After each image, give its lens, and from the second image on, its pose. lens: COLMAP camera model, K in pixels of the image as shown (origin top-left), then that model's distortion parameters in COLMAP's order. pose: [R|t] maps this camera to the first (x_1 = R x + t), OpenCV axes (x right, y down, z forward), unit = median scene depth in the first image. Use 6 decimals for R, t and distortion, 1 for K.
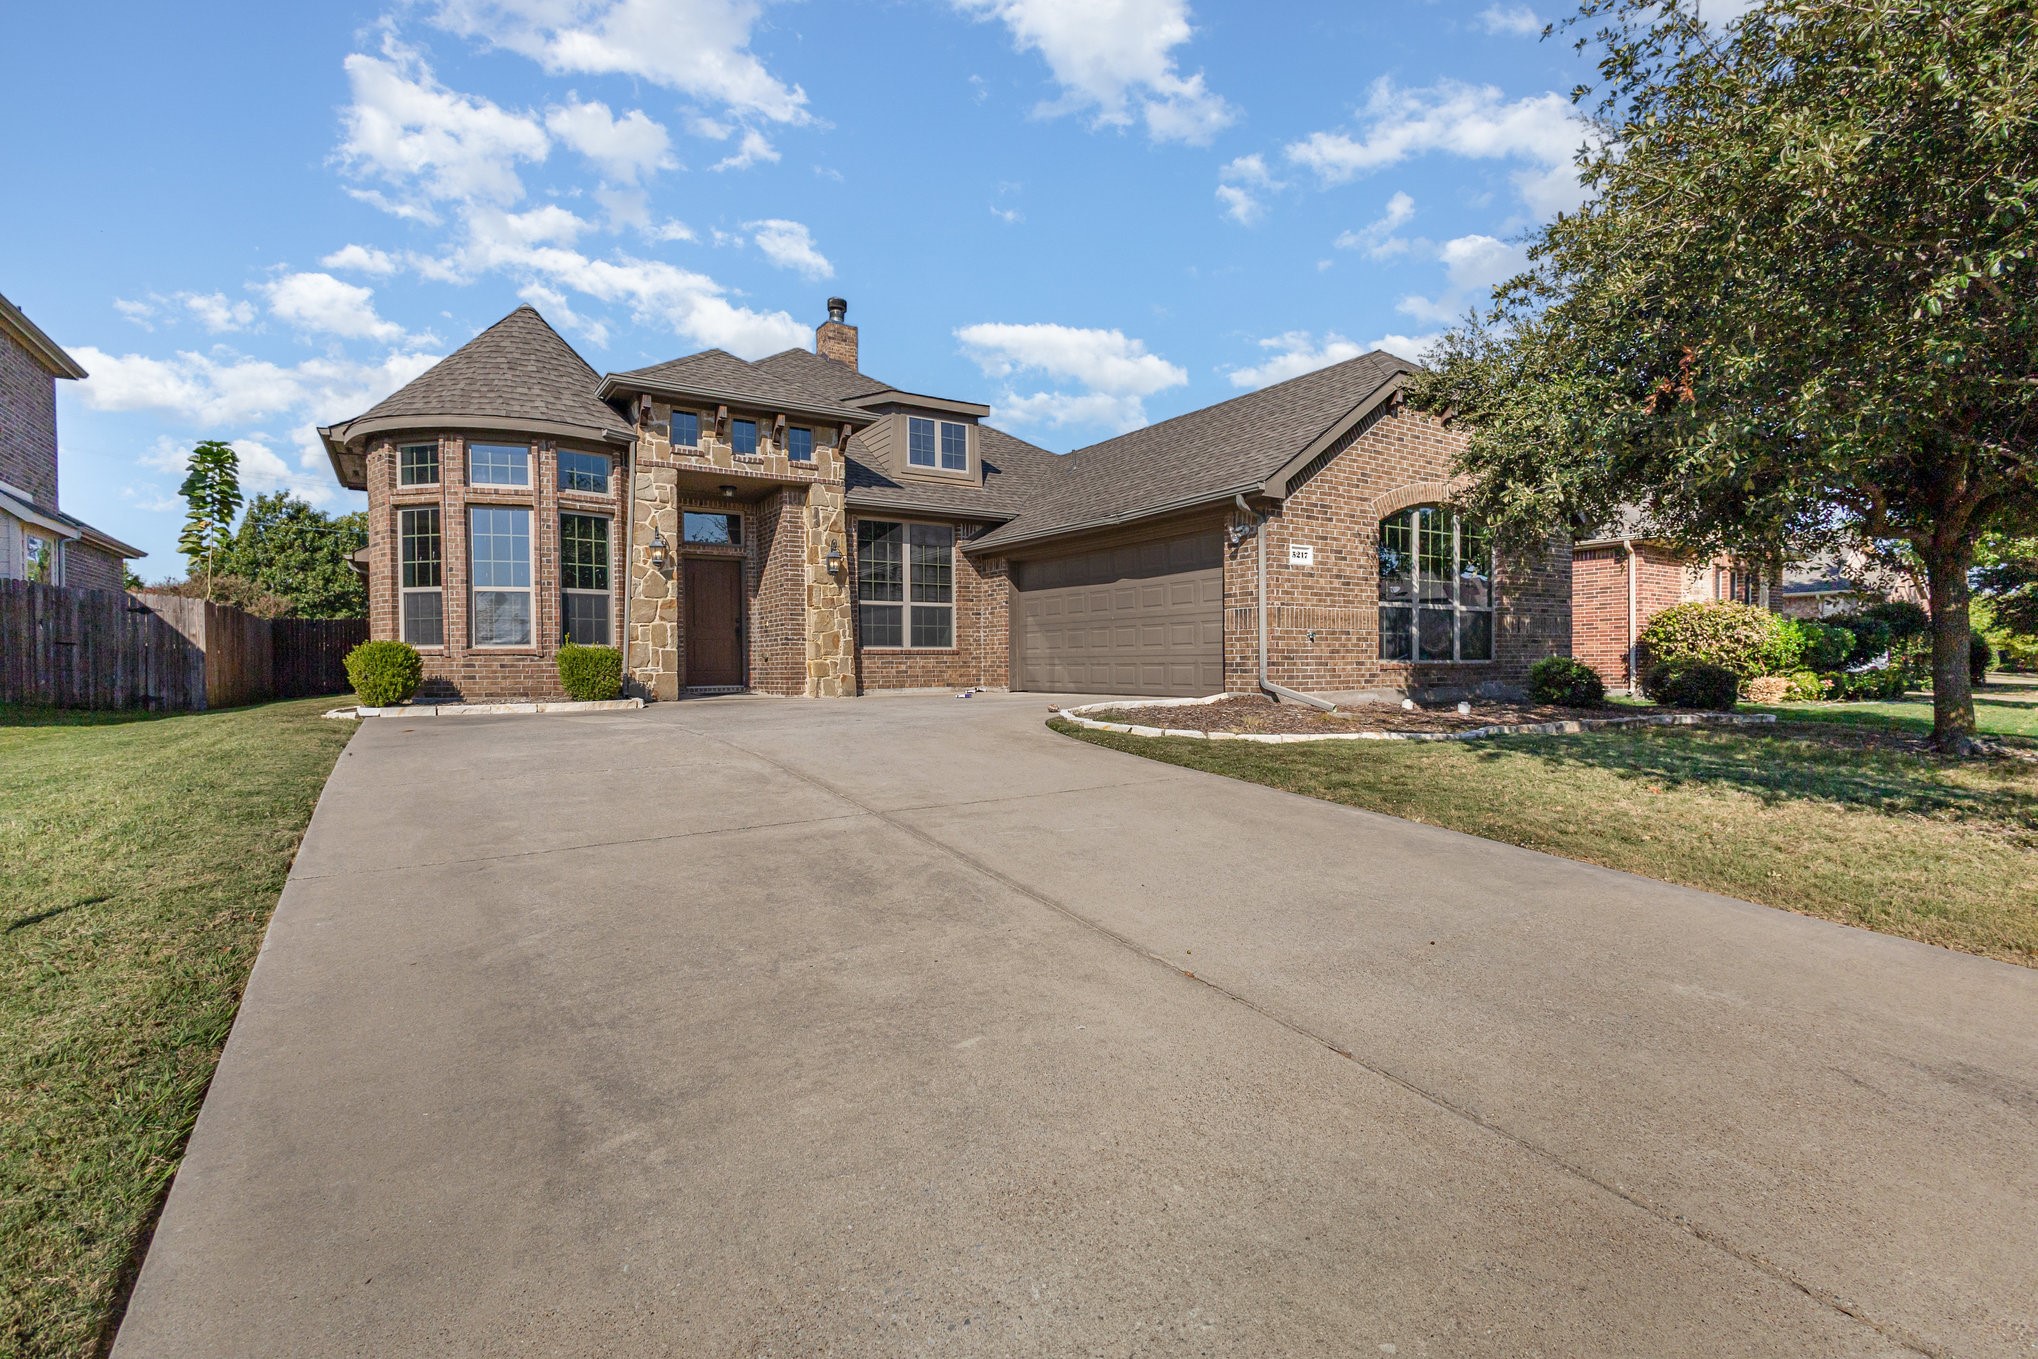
lens RADIAL K [[940.9, 0, 1017.6], [0, 940.9, 685.2], [0, 0, 1]] dist [0.012068, -0.004027]
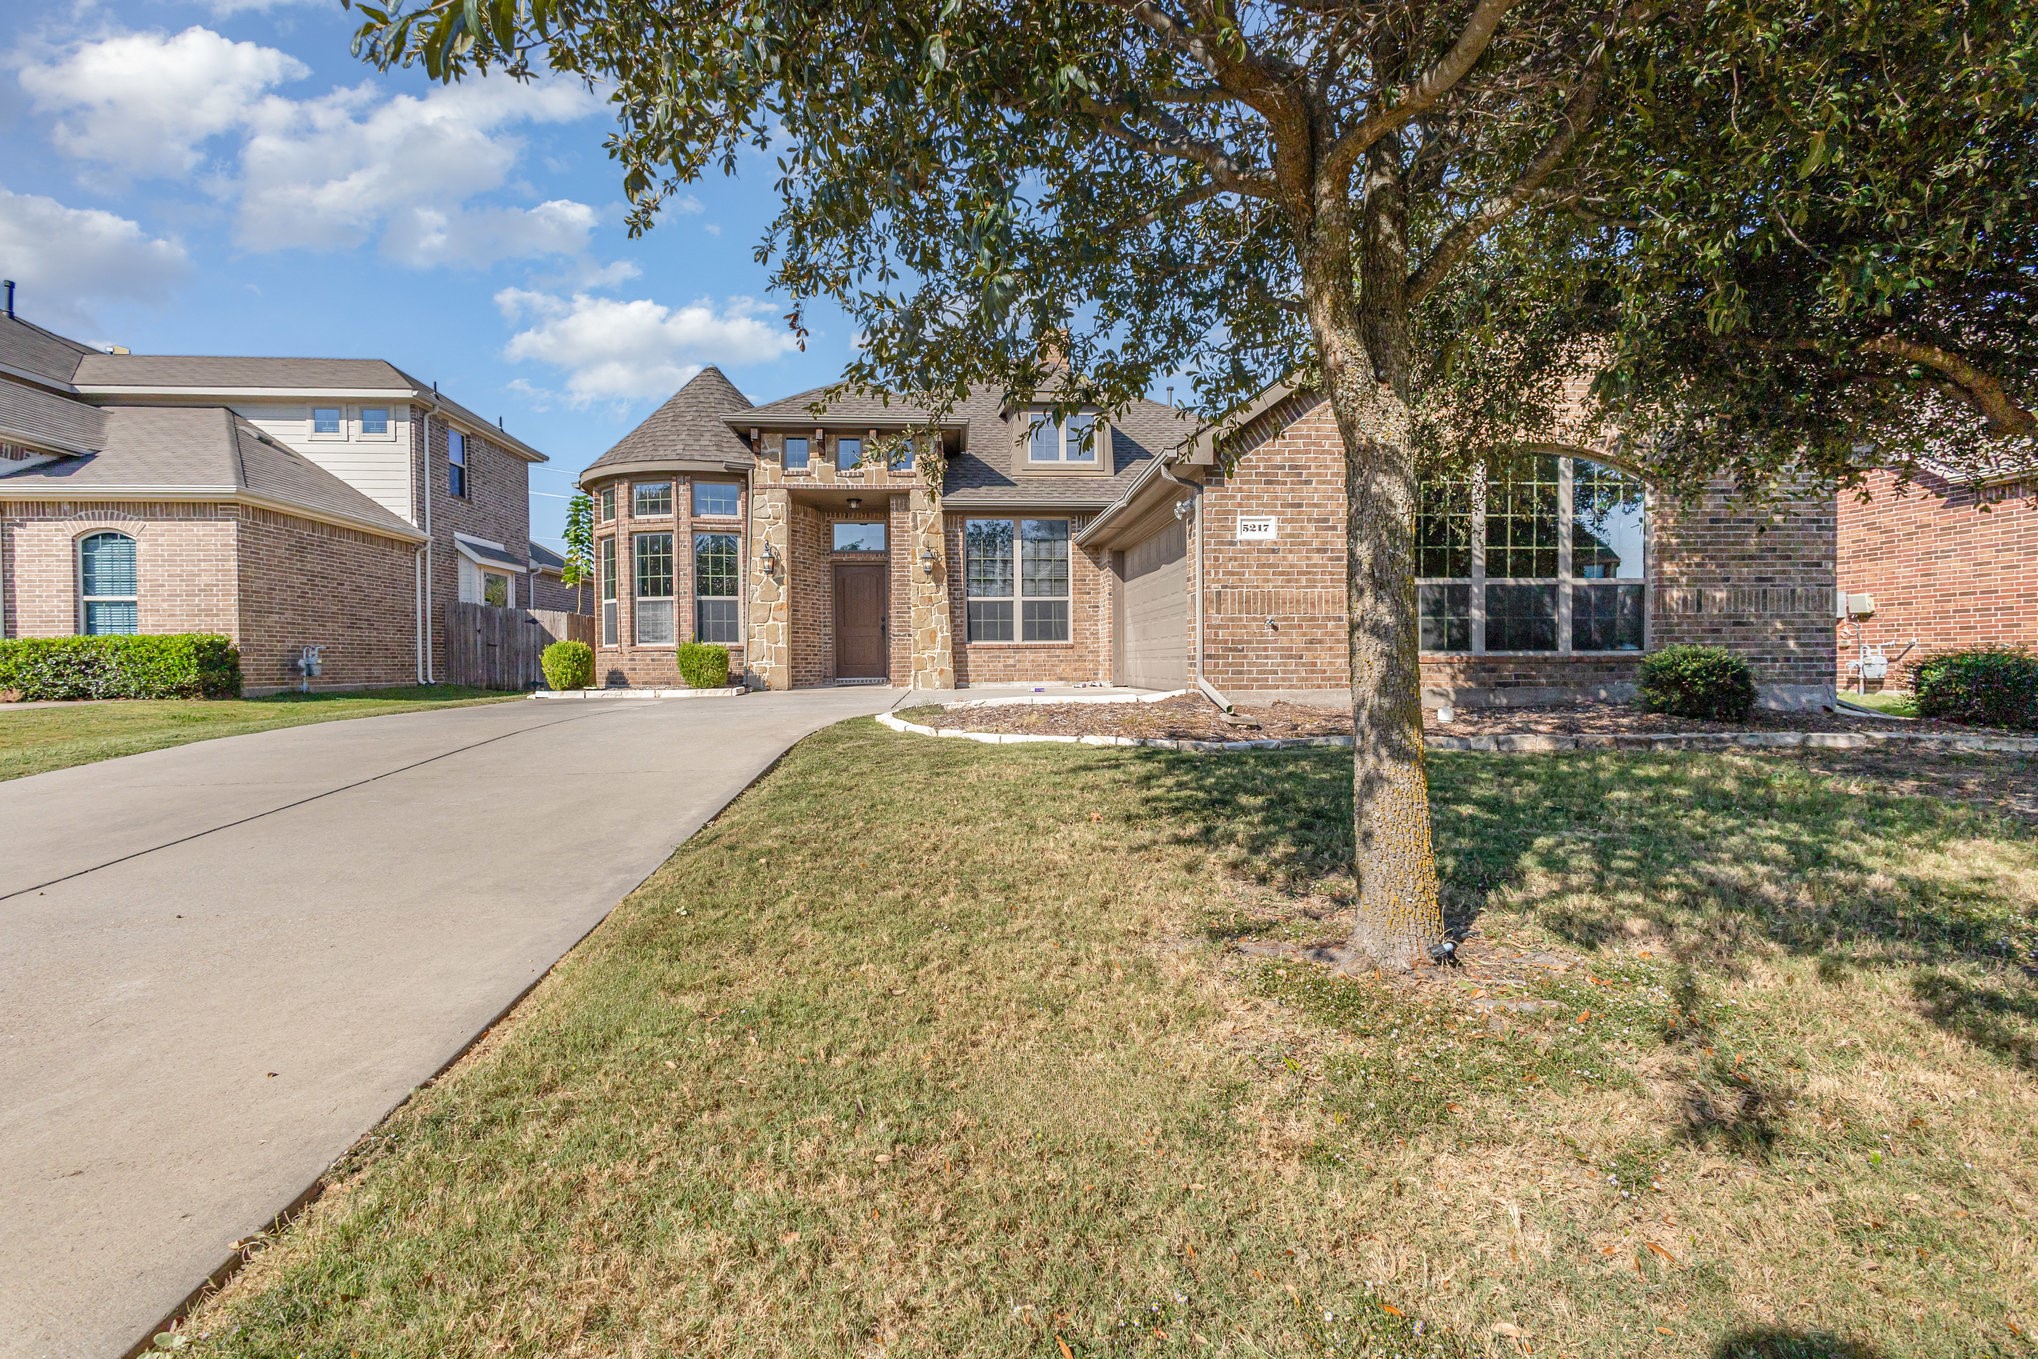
lens RADIAL K [[940.9, 0, 1019.6], [0, 940.9, 675.1], [0, 0, 1]] dist [0.012068, -0.004027]
pose [[0.871544, 0.007347, -0.490263, 0.450820], [-0.009339, 0.999955, -0.001618, -0.002854], [0.490229, 0.005989, 0.871573, 0.138114]]
